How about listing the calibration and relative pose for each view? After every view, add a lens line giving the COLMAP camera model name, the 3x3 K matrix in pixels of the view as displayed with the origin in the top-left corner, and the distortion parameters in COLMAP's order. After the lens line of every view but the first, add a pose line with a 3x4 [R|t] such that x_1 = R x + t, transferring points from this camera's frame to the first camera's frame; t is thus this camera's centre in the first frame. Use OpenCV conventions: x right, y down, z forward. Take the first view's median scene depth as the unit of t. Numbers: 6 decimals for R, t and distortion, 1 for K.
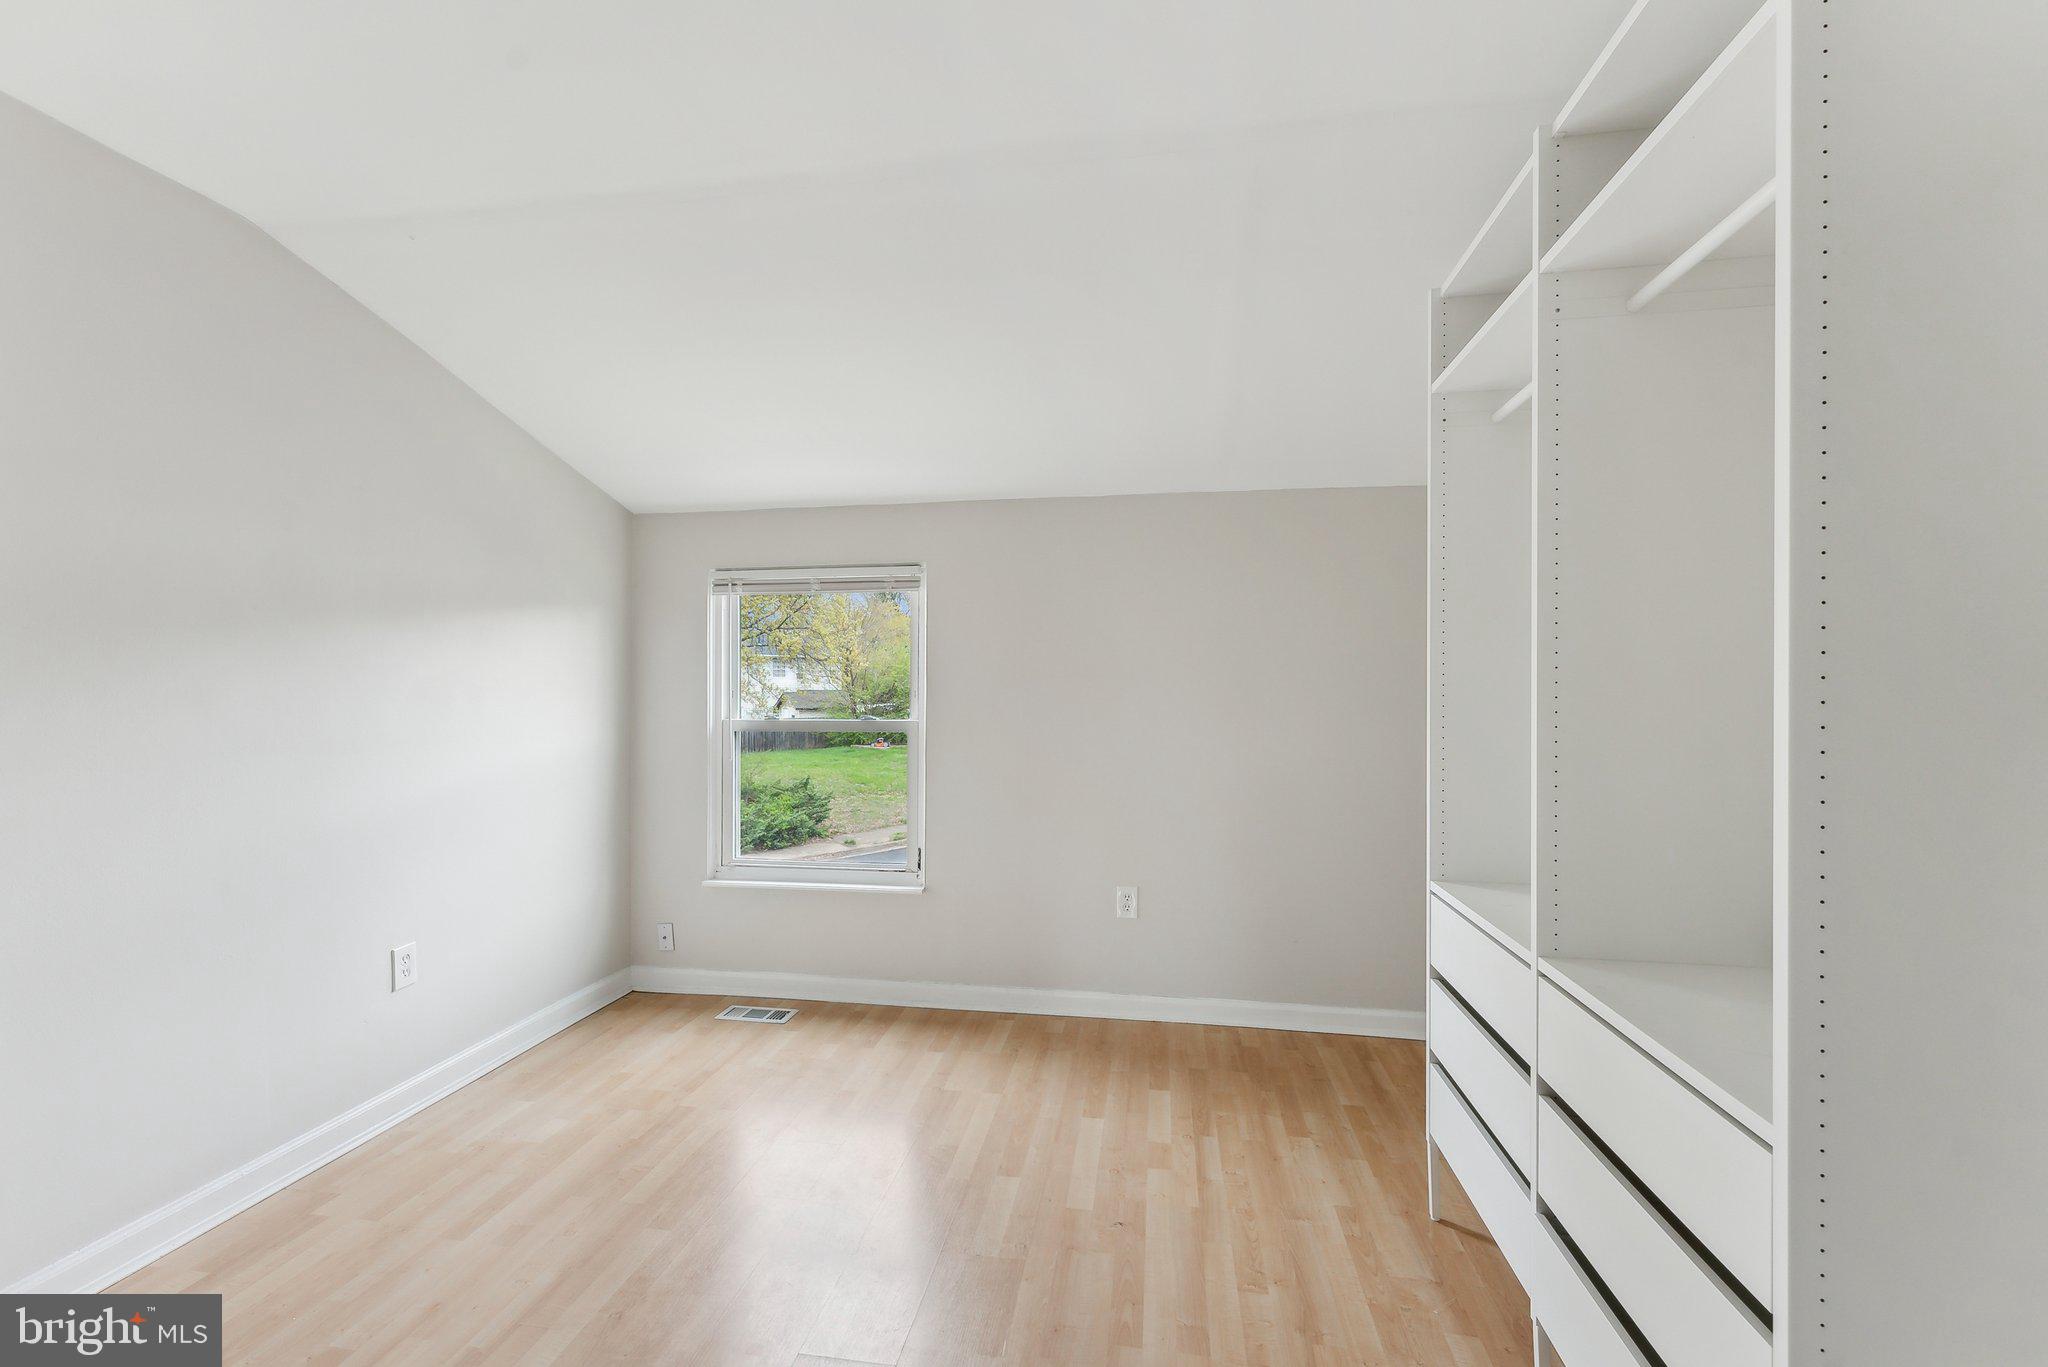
lens RADIAL K [[824.0, 0, 1022.1], [0, 824.0, 690.4], [0, 0, 1]] dist [0.002694, -0.000296]
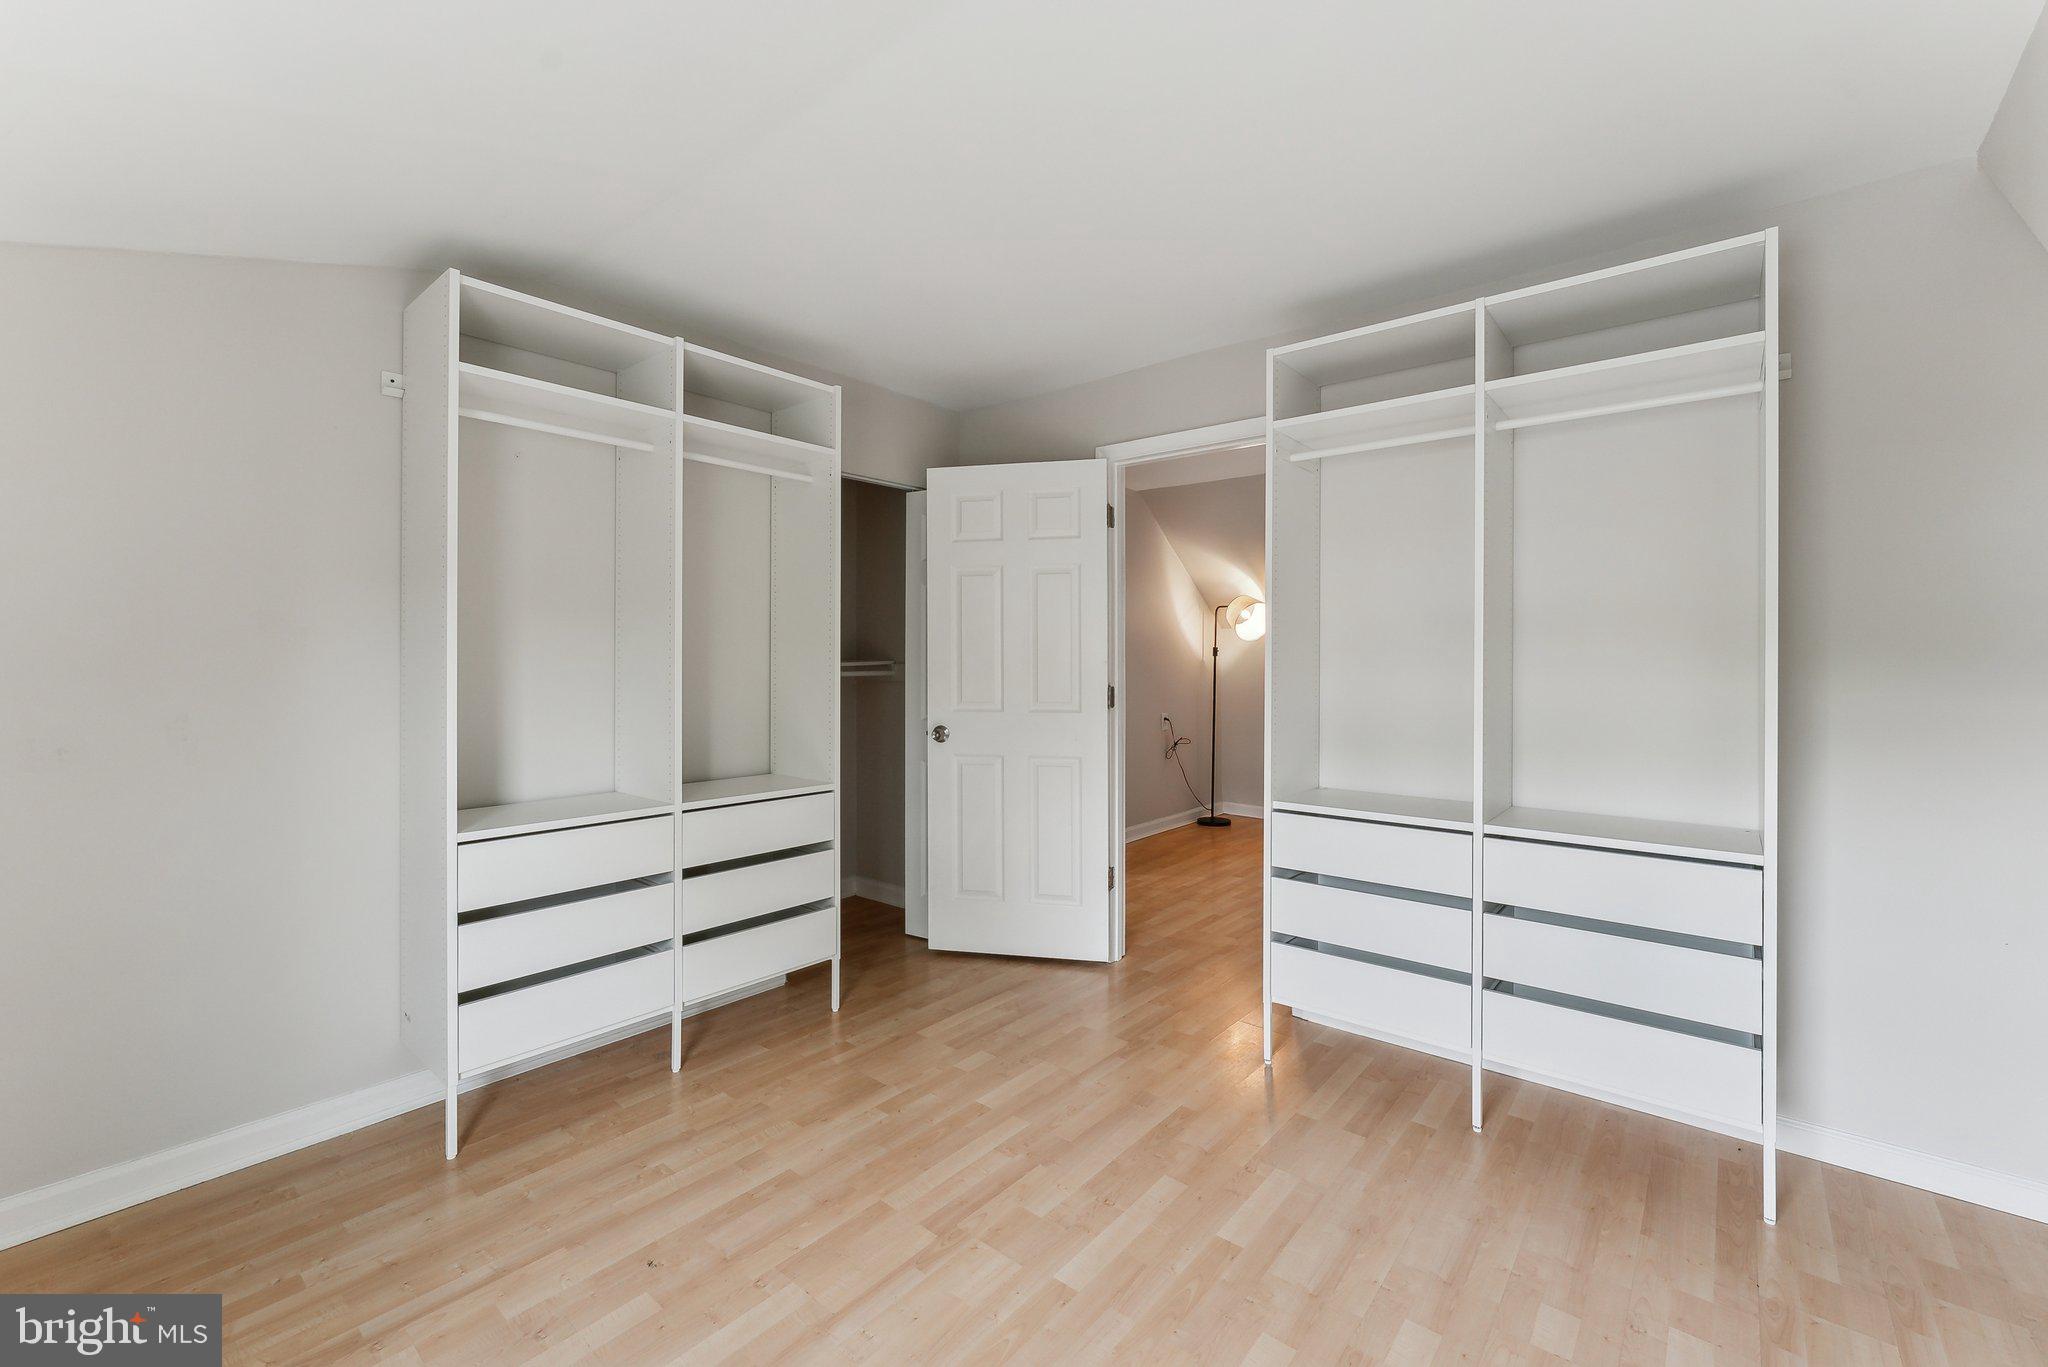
lens RADIAL K [[863.3, 0, 1029.5], [0, 863.3, 651.2], [0, 0, 1]] dist [0.001429, -0.000071]
pose [[-0.863854, 0.000802, 0.503742, -0.465815], [-0.006759, 0.999890, -0.013183, 0.006894], [-0.503697, -0.014793, -0.863754, 1.085011]]
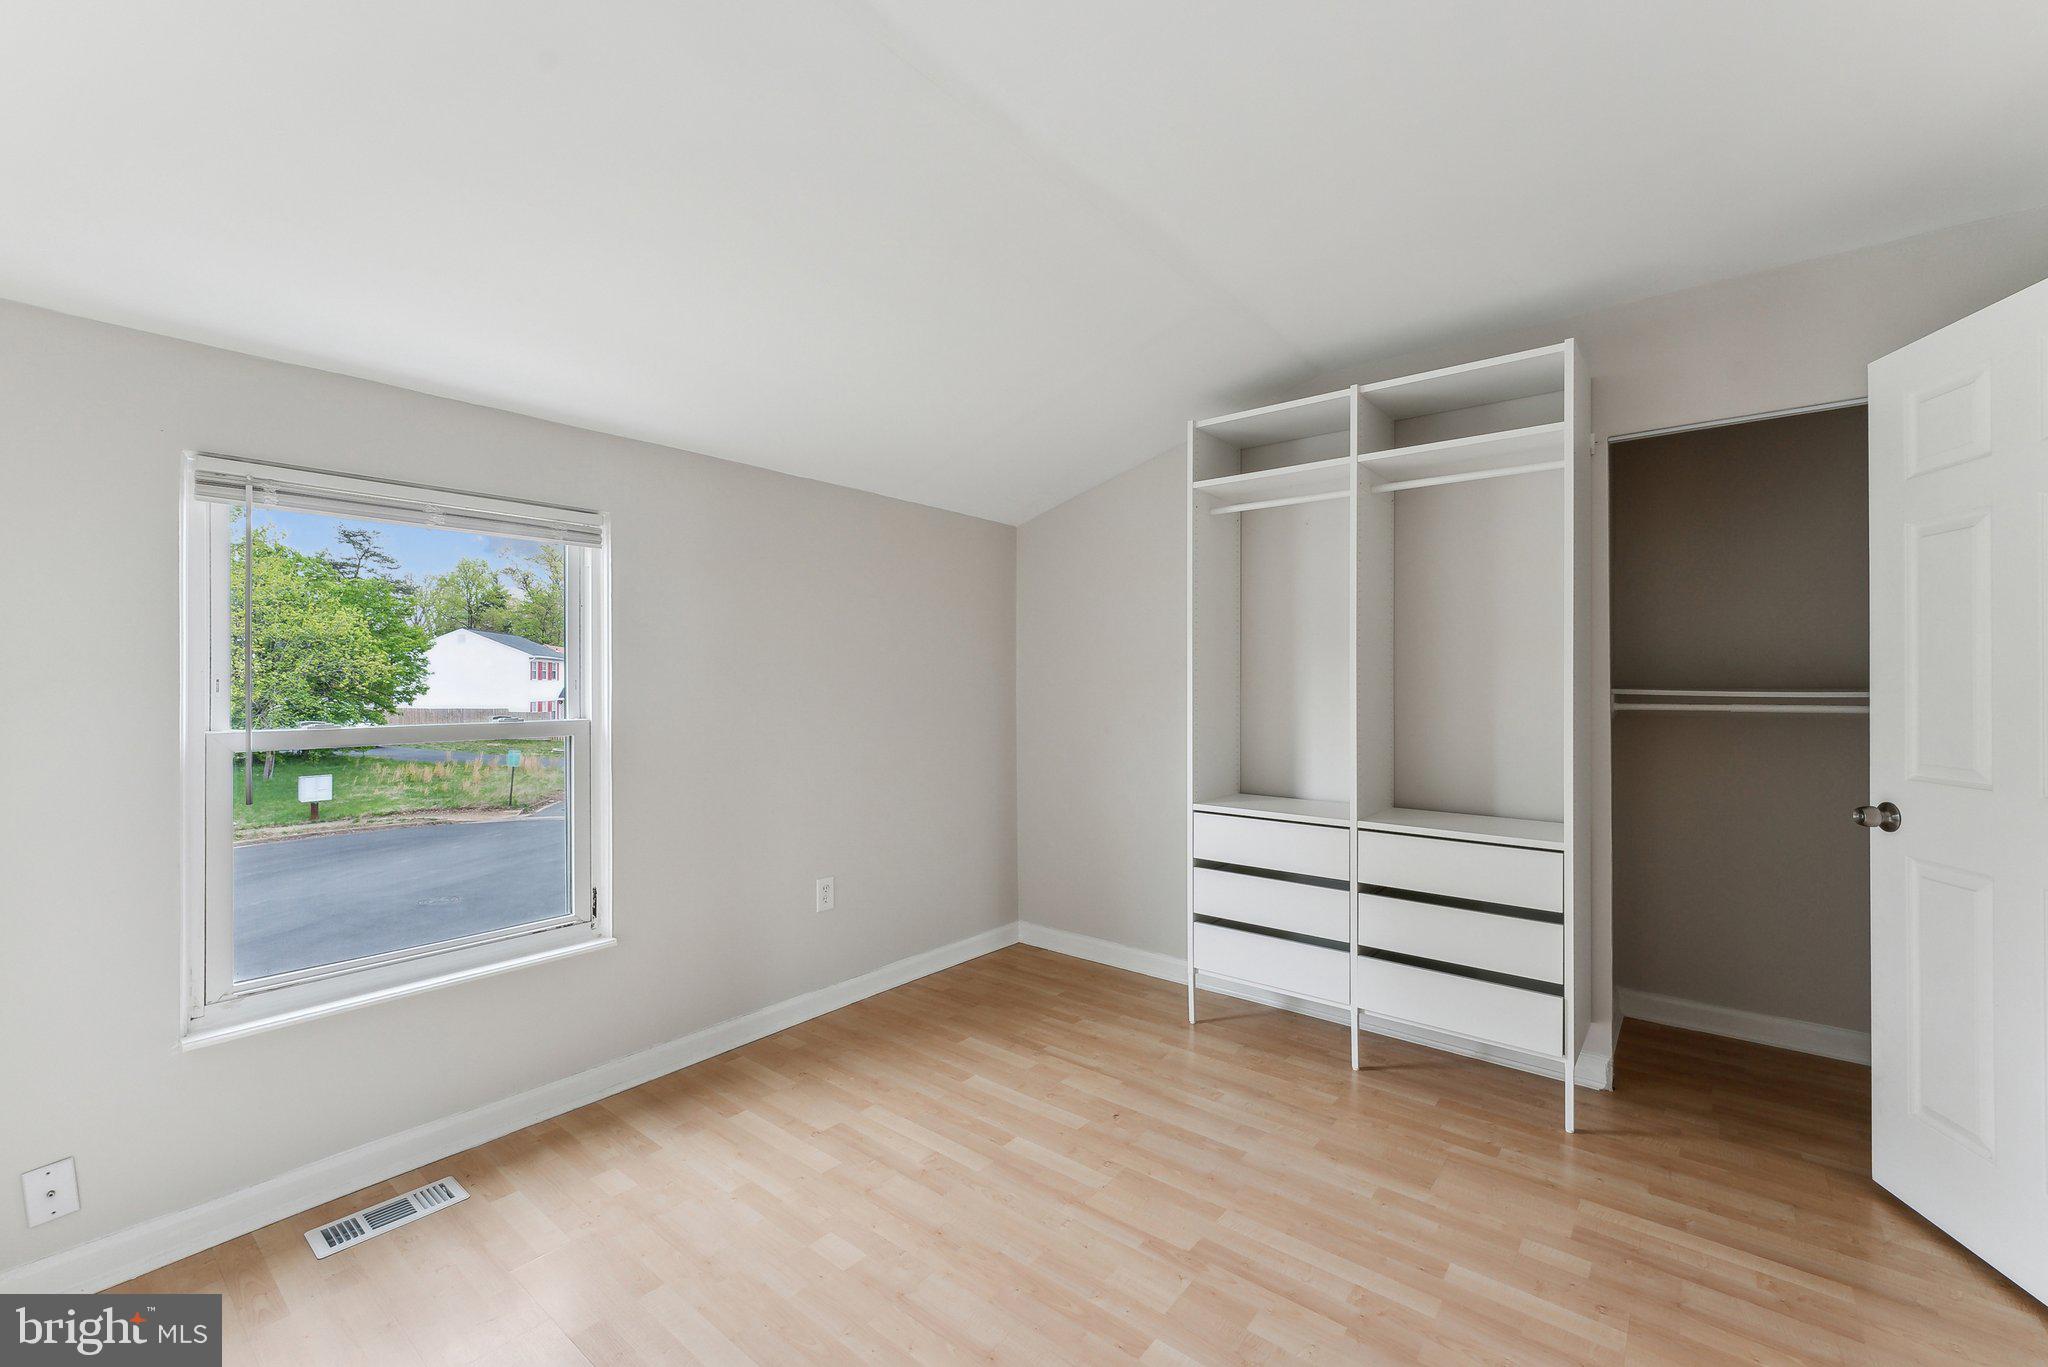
lens RADIAL K [[844.9, 0, 990.3], [0, 844.9, 682.6], [0, 0, 1]] dist [0.002651, 0.000034]
pose [[0.520323, -0.004613, 0.853957, -0.712483], [-0.001368, 0.999980, 0.006236, -0.002606], [-0.853968, -0.004413, 0.520306, 0.345878]]
